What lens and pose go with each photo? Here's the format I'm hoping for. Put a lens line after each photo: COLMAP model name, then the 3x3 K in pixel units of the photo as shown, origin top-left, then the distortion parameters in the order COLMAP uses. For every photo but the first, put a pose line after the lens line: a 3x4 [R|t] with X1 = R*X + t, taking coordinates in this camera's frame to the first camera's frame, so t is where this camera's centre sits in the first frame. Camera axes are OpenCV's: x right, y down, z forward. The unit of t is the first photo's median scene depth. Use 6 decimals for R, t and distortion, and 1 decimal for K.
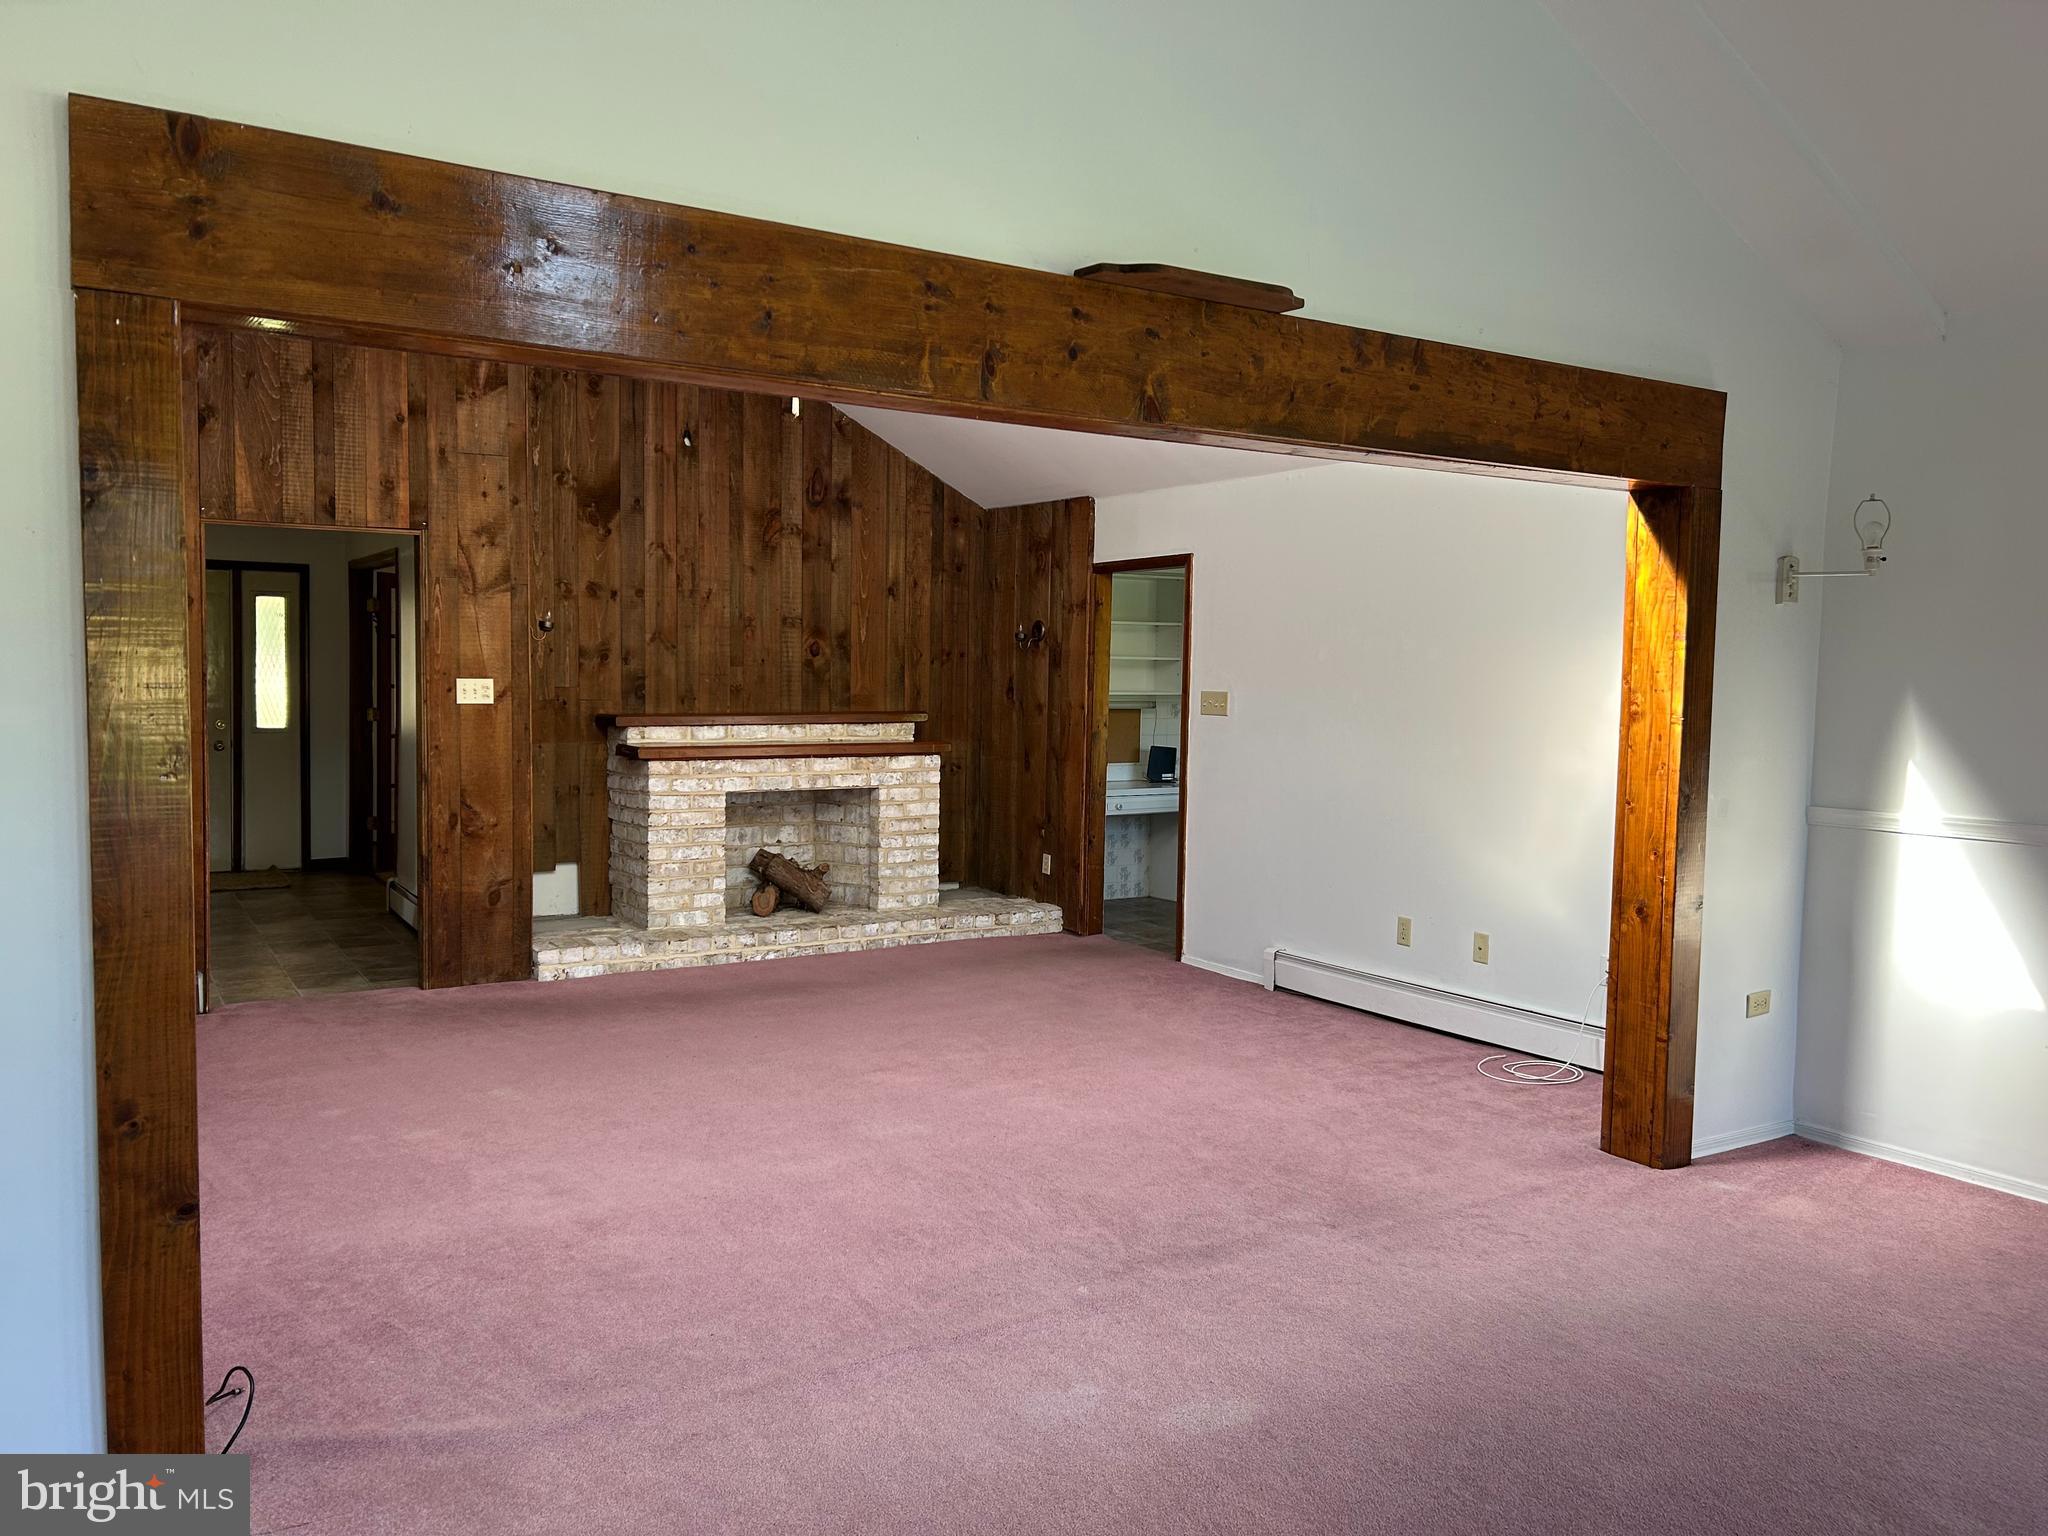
lens RADIAL K [[1543.8, 0, 1016.1], [0, 1543.8, 754.7], [0, 0, 1]] dist [0.065037, -0.071500]
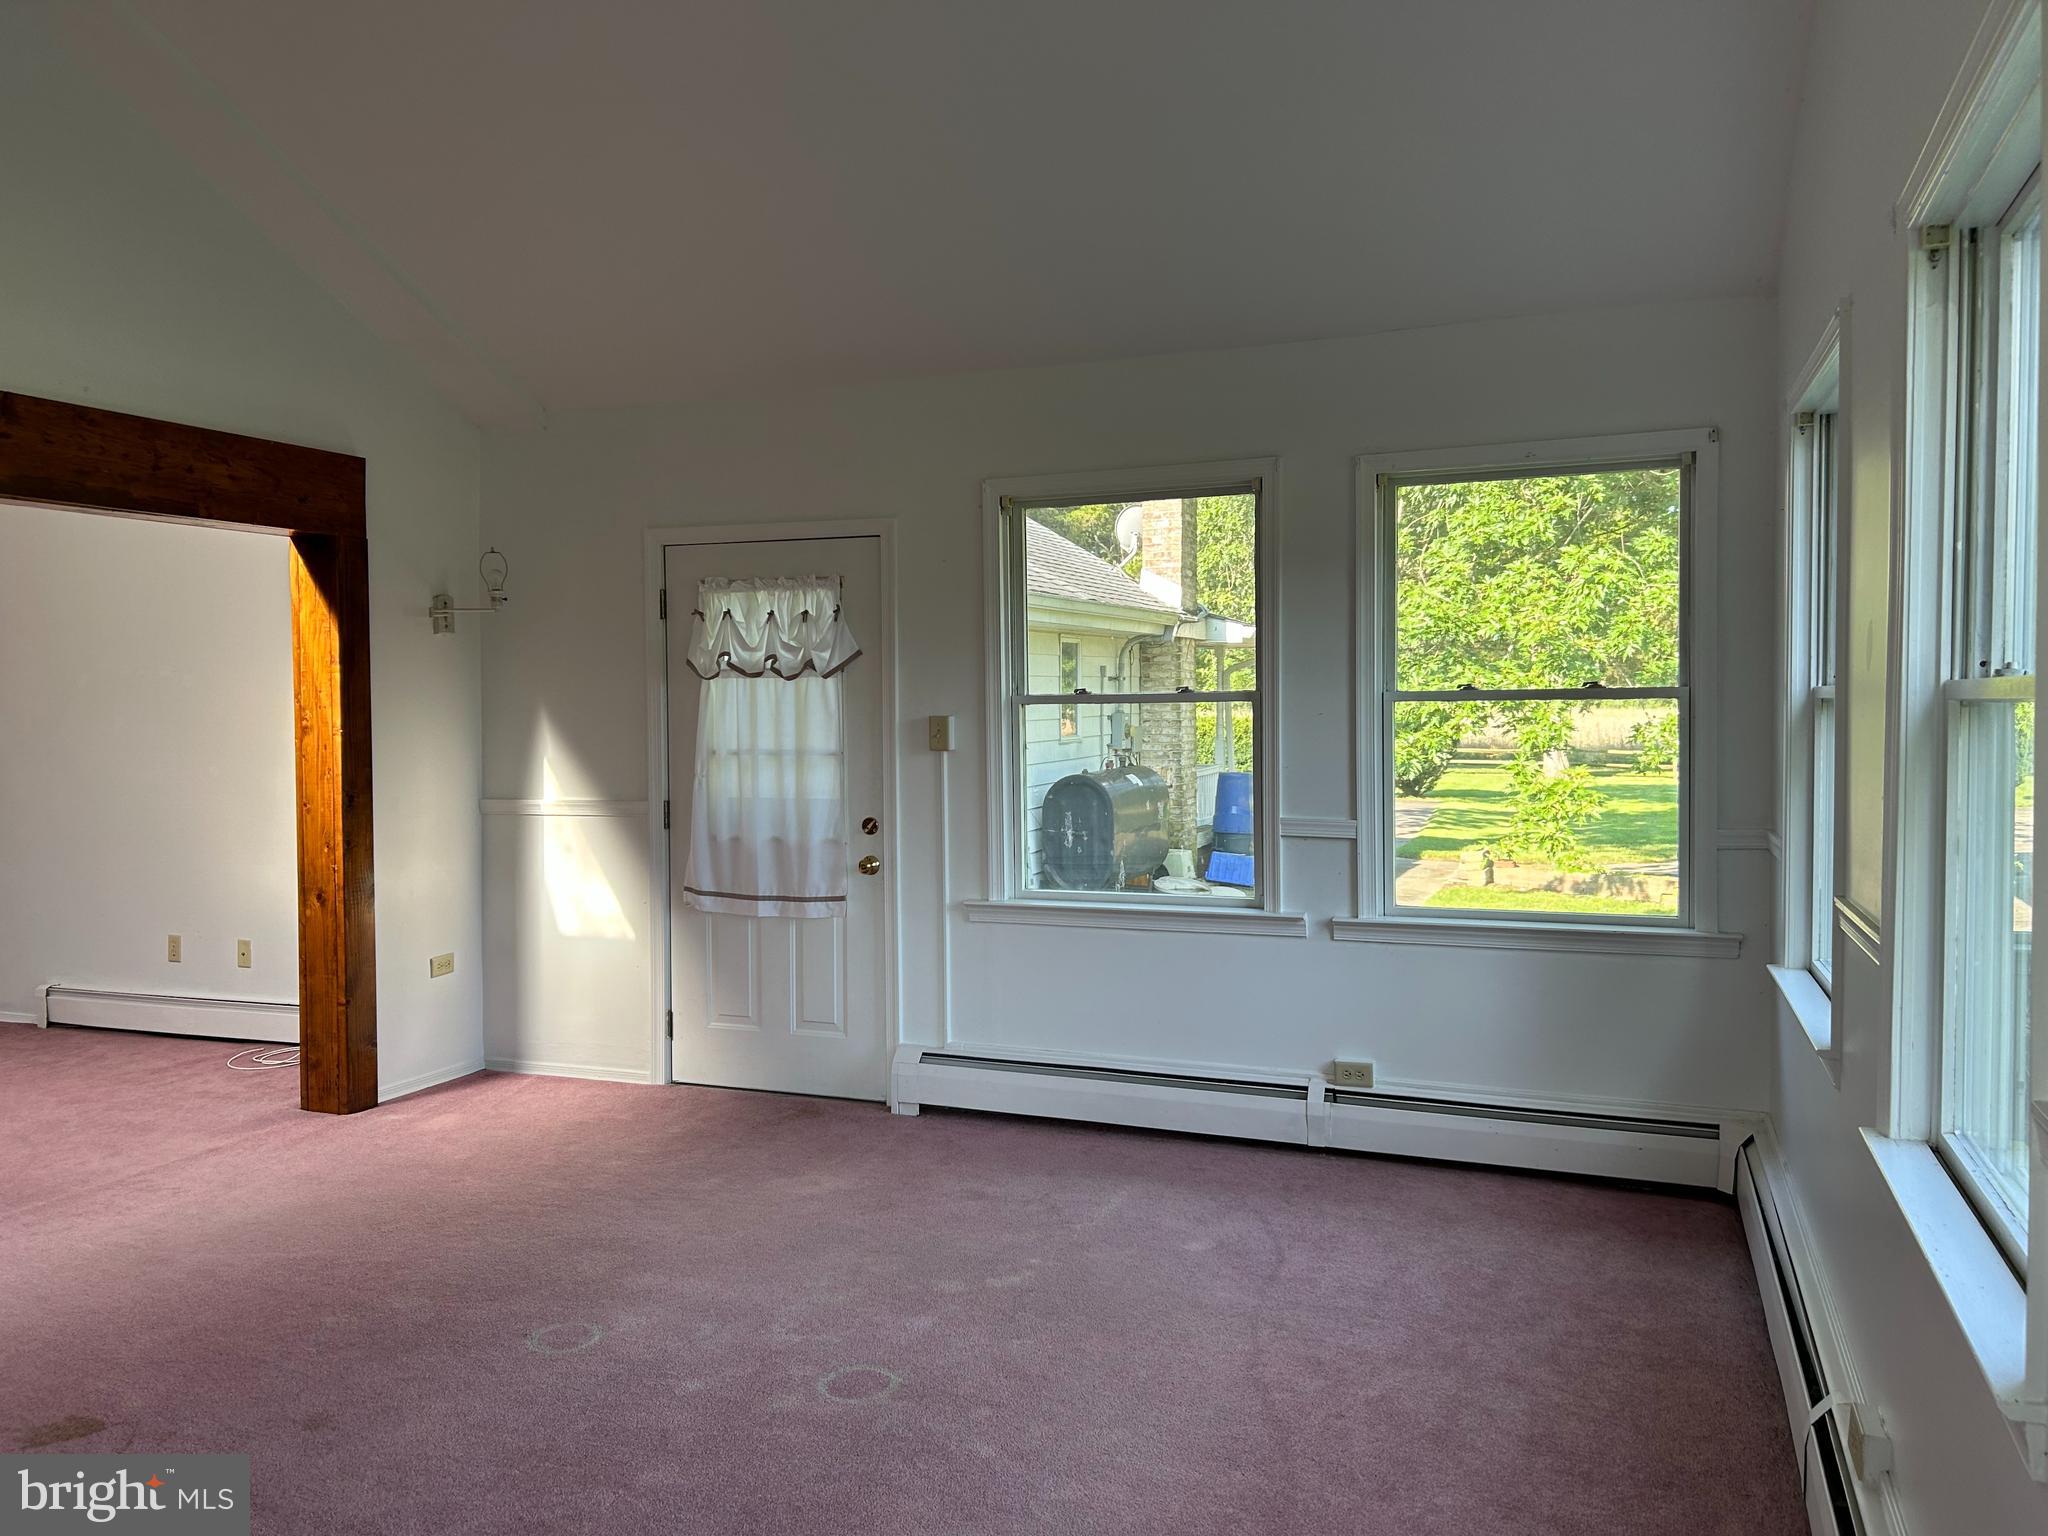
lens RADIAL K [[1543.8, 0, 1027.1], [0, 1543.8, 754.9], [0, 0, 1]] dist [0.065037, -0.071500]
pose [[0.812350, -0.043281, 0.581563, 0.157054], [0.054807, 0.998494, -0.002247, 0.026076], [-0.580590, 0.033699, 0.813499, -0.260425]]
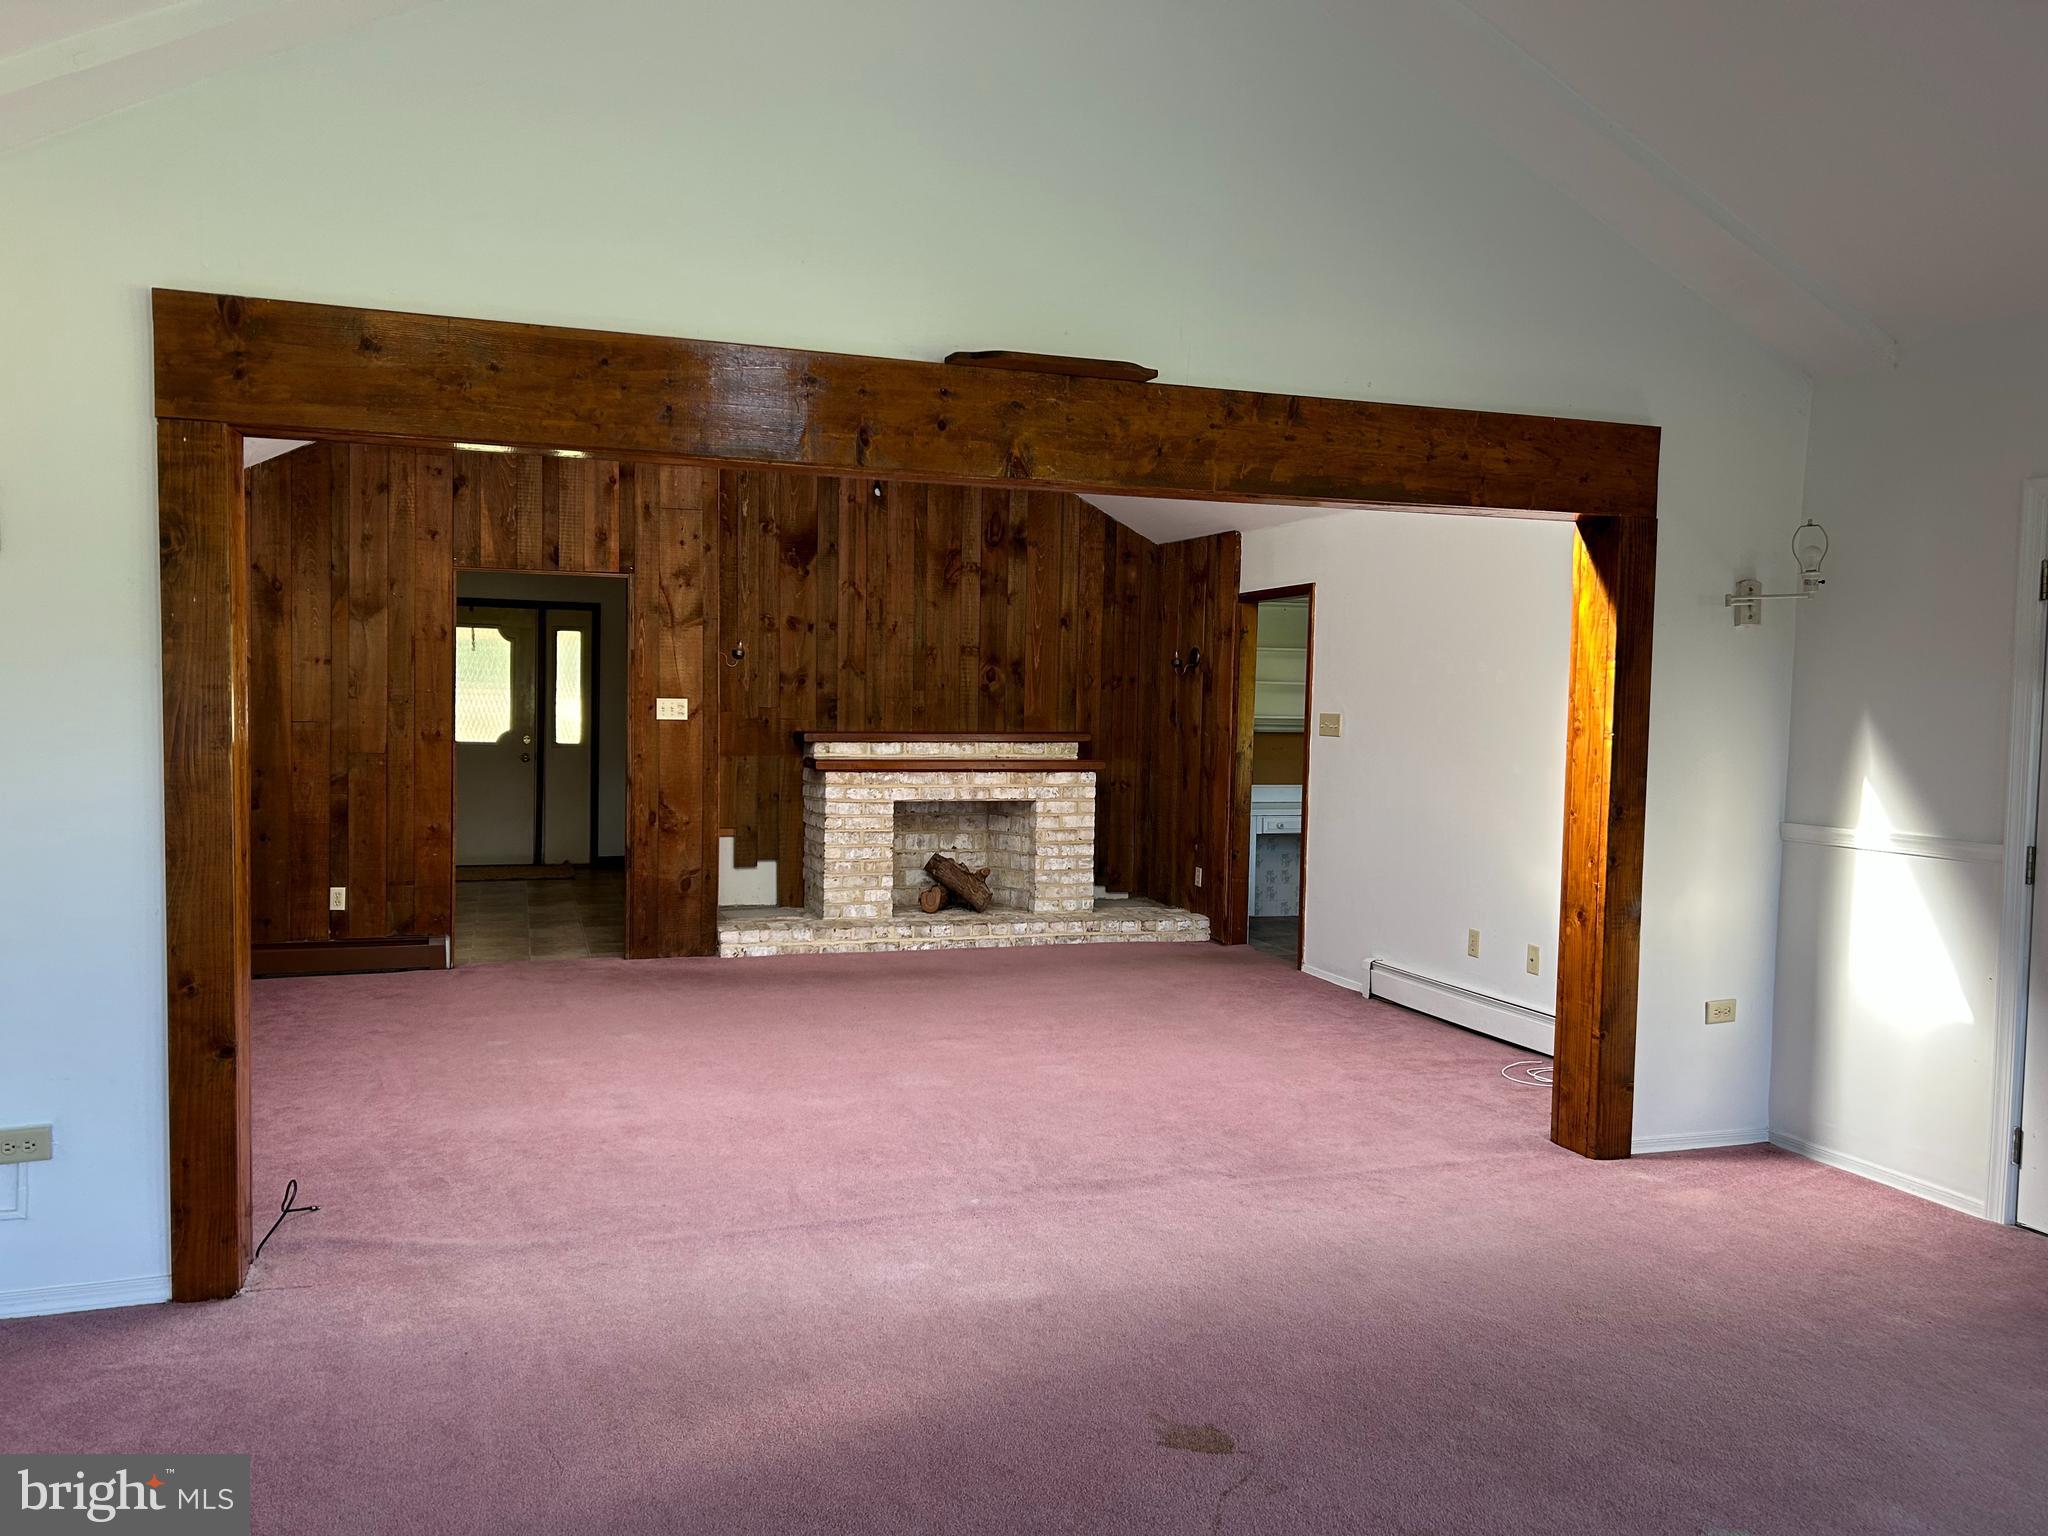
lens RADIAL K [[1543.8, 0, 1015.4], [0, 1543.8, 764.8], [0, 0, 1]] dist [0.065037, -0.071500]
pose [[0.972244, 0.013934, -0.233553, 0.273248], [-0.017356, 0.999770, -0.012602, 0.017884], [0.233324, 0.016306, 0.972262, -0.125019]]
